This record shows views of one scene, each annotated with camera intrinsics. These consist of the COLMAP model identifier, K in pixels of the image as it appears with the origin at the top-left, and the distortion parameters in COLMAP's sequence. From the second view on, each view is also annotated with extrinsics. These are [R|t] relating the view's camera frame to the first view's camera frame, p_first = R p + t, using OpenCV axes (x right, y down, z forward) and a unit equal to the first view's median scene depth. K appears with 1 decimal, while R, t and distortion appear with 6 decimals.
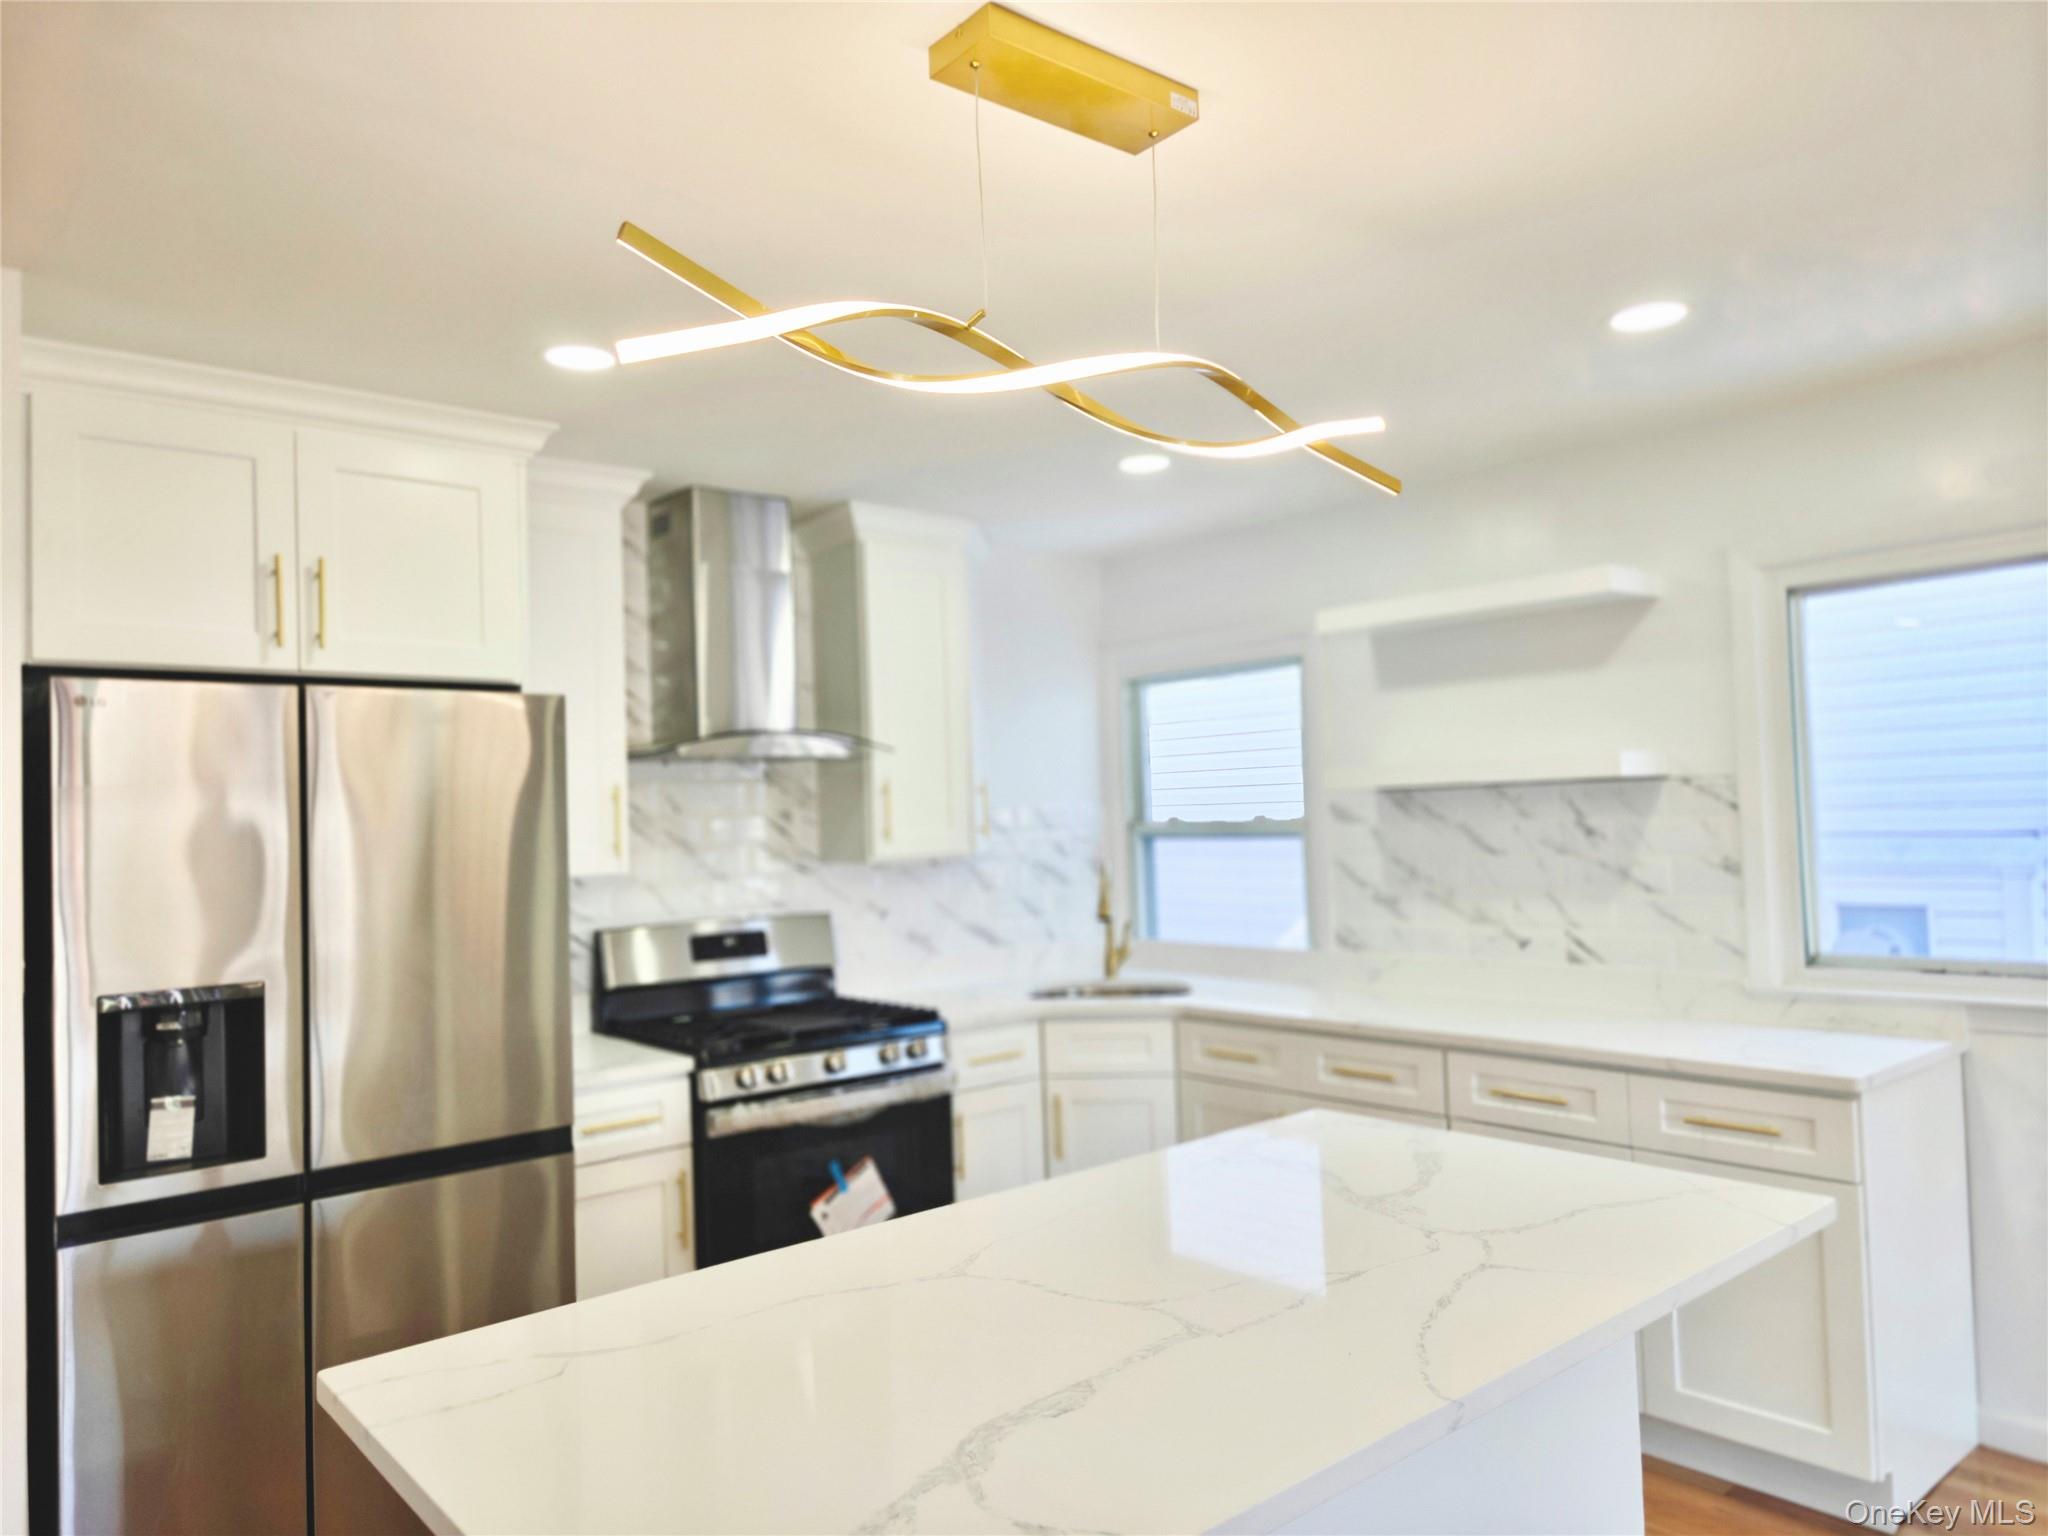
lens RADIAL K [[1383.2, 0, 1019.3], [0, 1383.2, 771.7], [0, 0, 1]] dist [0.024263, -0.020582]
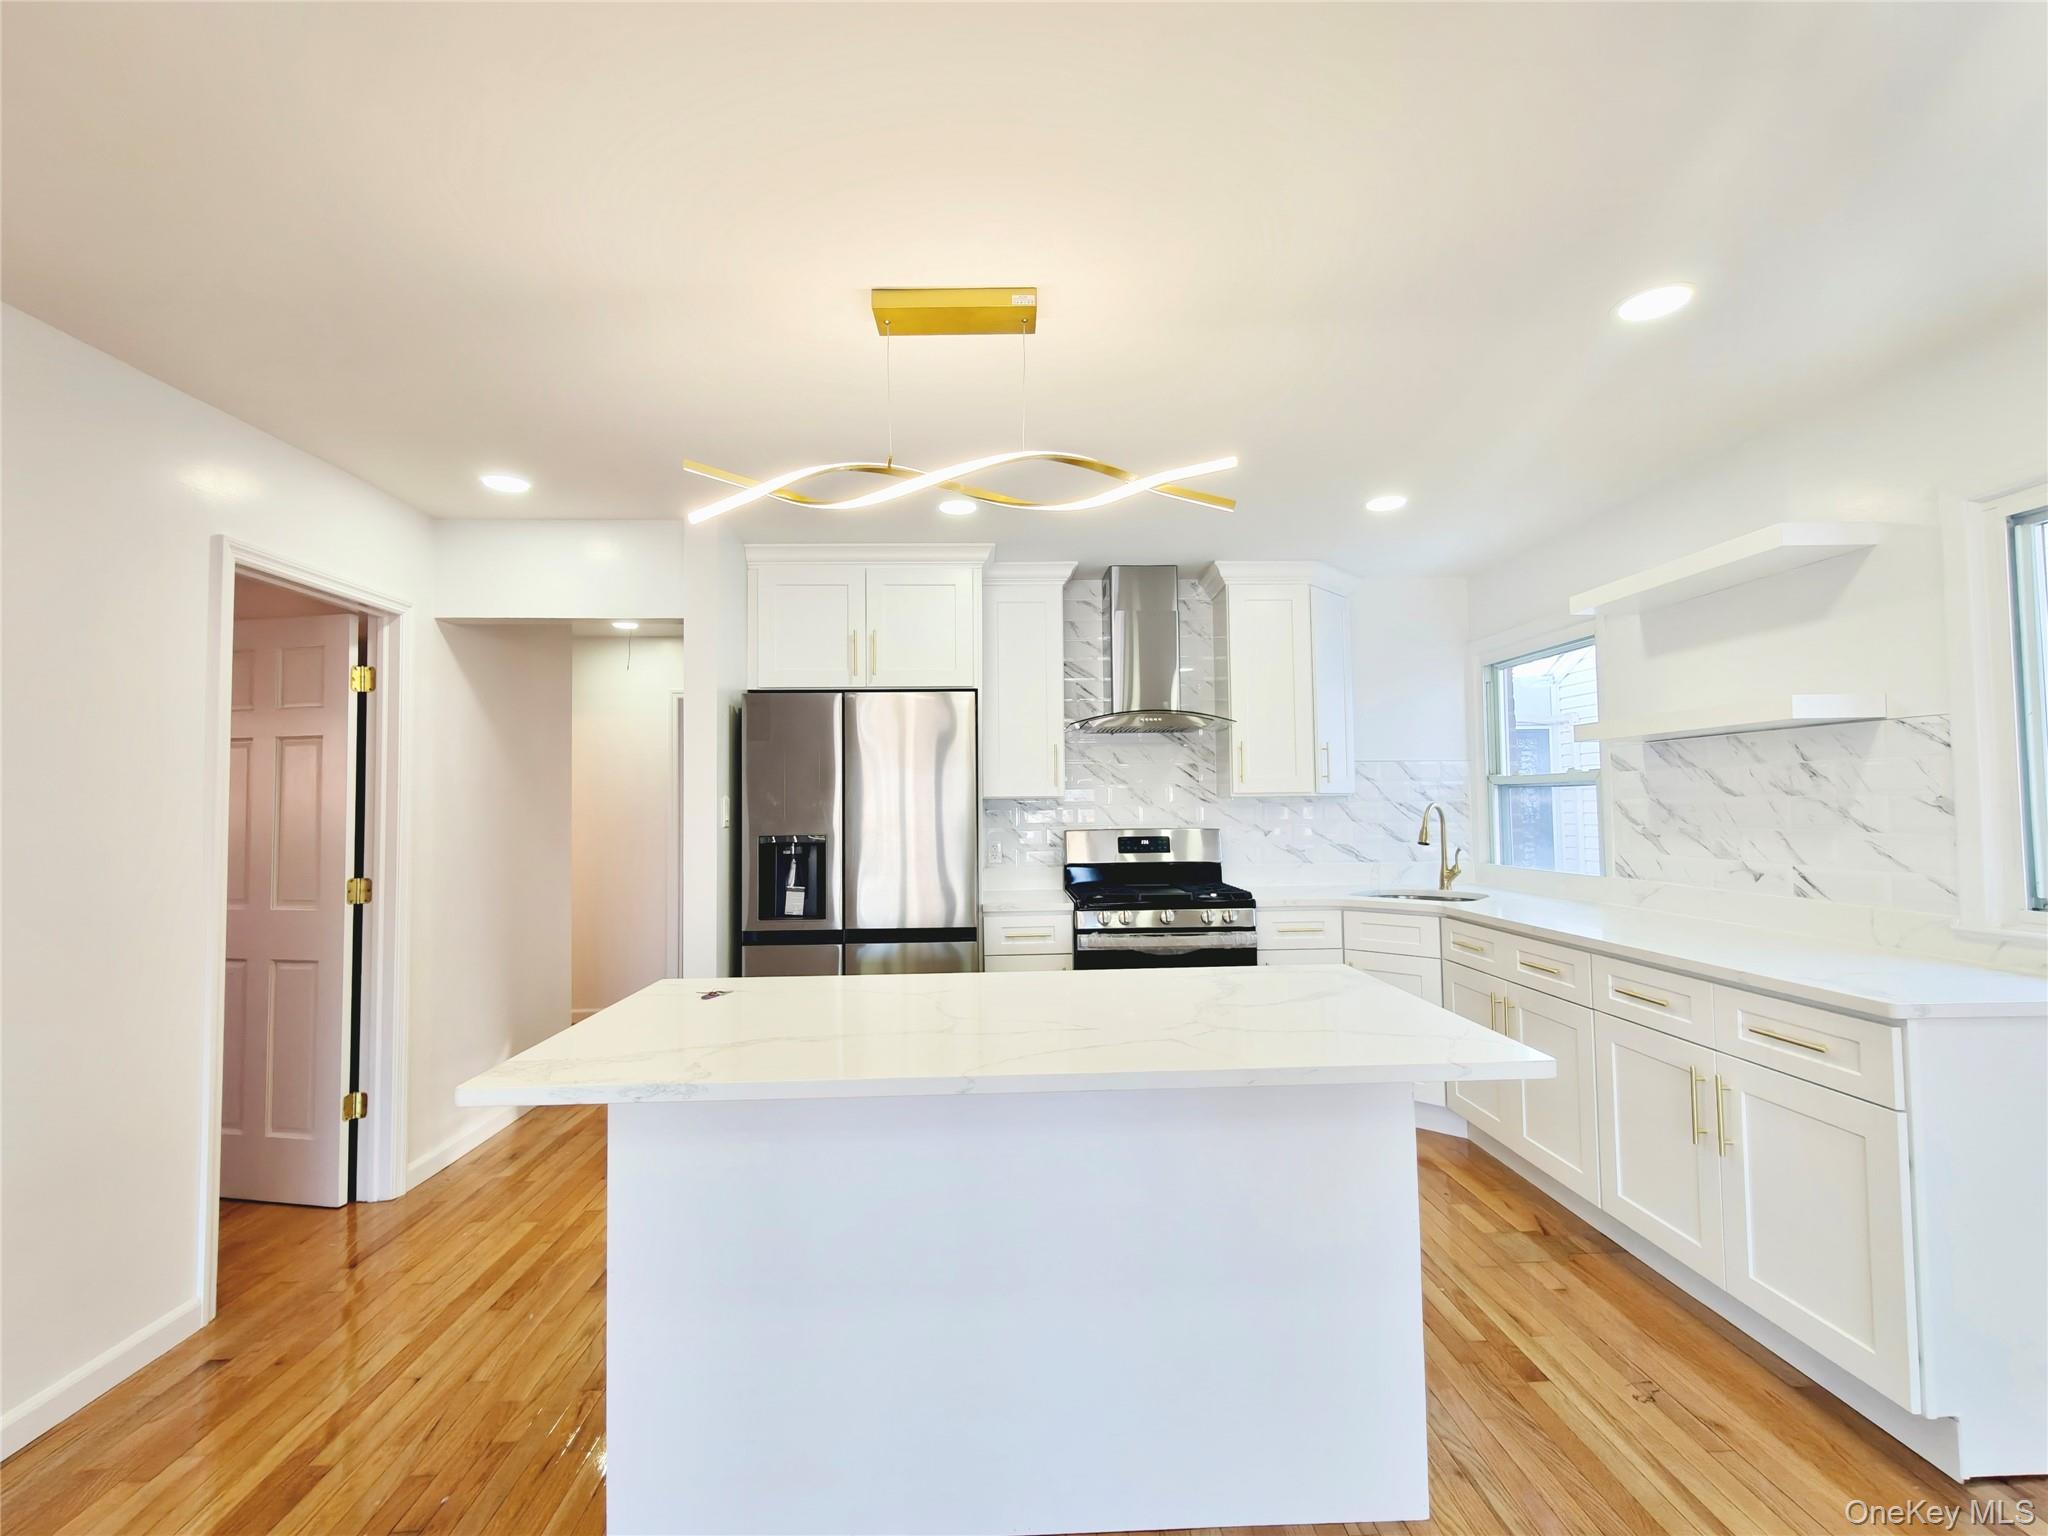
lens RADIAL K [[917.1, 0, 1020.2], [0, 917.1, 768.0], [0, 0, 1]] dist [0.001299, -0.001421]
pose [[0.784213, -0.002145, -0.620487, 0.386097], [0.006877, 0.999963, 0.005234, 0.032098], [0.620453, -0.008371, 0.784199, 0.072409]]
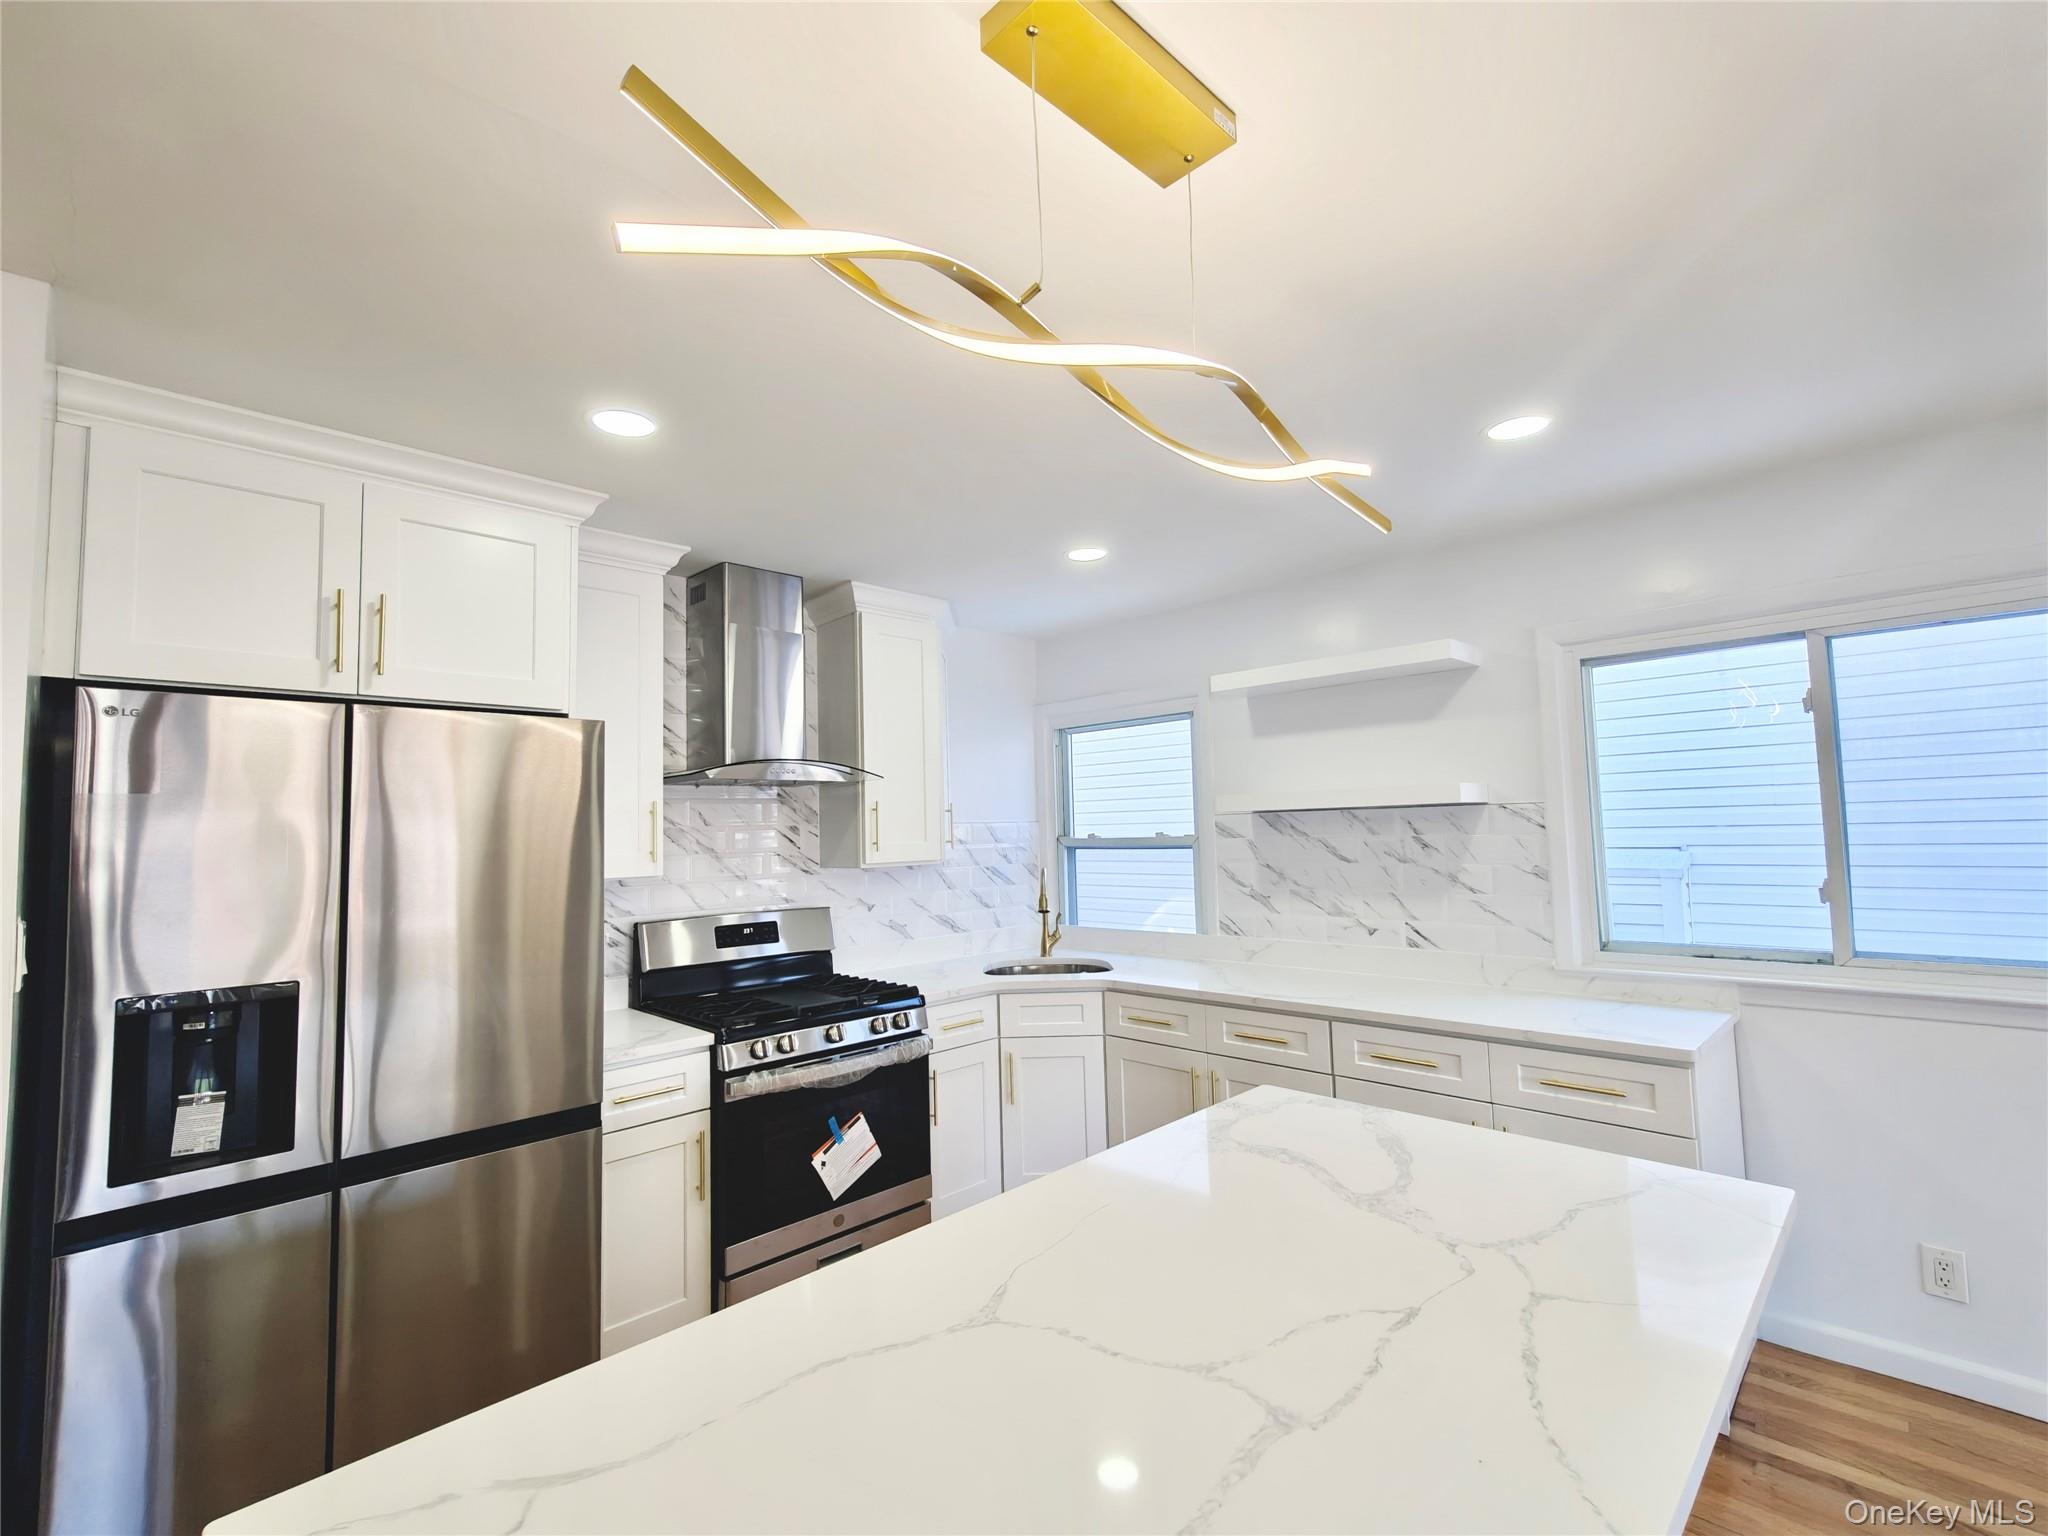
lens RADIAL K [[917.1, 0, 1019.8], [0, 917.1, 768.7], [0, 0, 1]] dist [0.001299, -0.001421]
pose [[0.996719, 0.012397, 0.079984, -0.038062], [-0.009385, 0.999236, -0.037928, 0.007562], [-0.080394, 0.037053, 0.996074, 0.180535]]
